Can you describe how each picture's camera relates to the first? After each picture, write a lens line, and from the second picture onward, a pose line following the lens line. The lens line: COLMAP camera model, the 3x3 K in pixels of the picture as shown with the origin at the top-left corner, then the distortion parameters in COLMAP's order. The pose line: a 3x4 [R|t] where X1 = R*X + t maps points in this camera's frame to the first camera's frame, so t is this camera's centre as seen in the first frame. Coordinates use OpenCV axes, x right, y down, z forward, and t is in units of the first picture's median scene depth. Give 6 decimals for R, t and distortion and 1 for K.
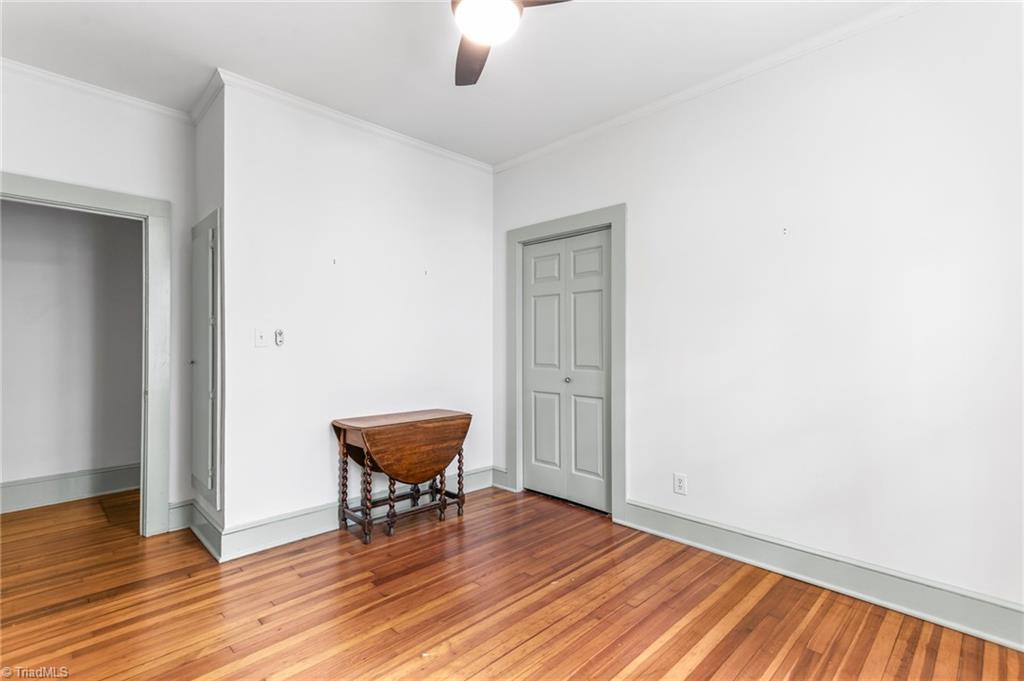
lens RADIAL K [[481.0, 0, 518.4], [0, 481.0, 339.7], [0, 0, 1]] dist [0.025591, 0.000333]
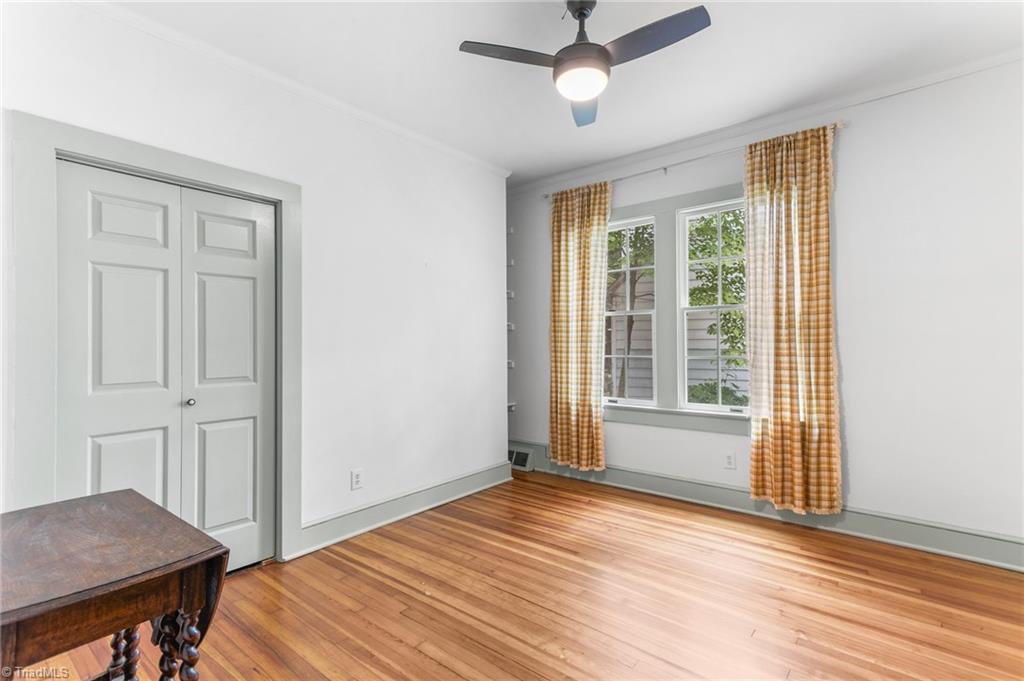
lens RADIAL K [[481.0, 0, 518.4], [0, 481.0, 339.7], [0, 0, 1]] dist [0.025591, 0.000333]
pose [[-0.106271, 0.009797, 0.994289, -0.881967], [0.000832, 0.999952, -0.009764, 0.005863], [-0.994337, -0.000210, -0.106274, 0.894089]]
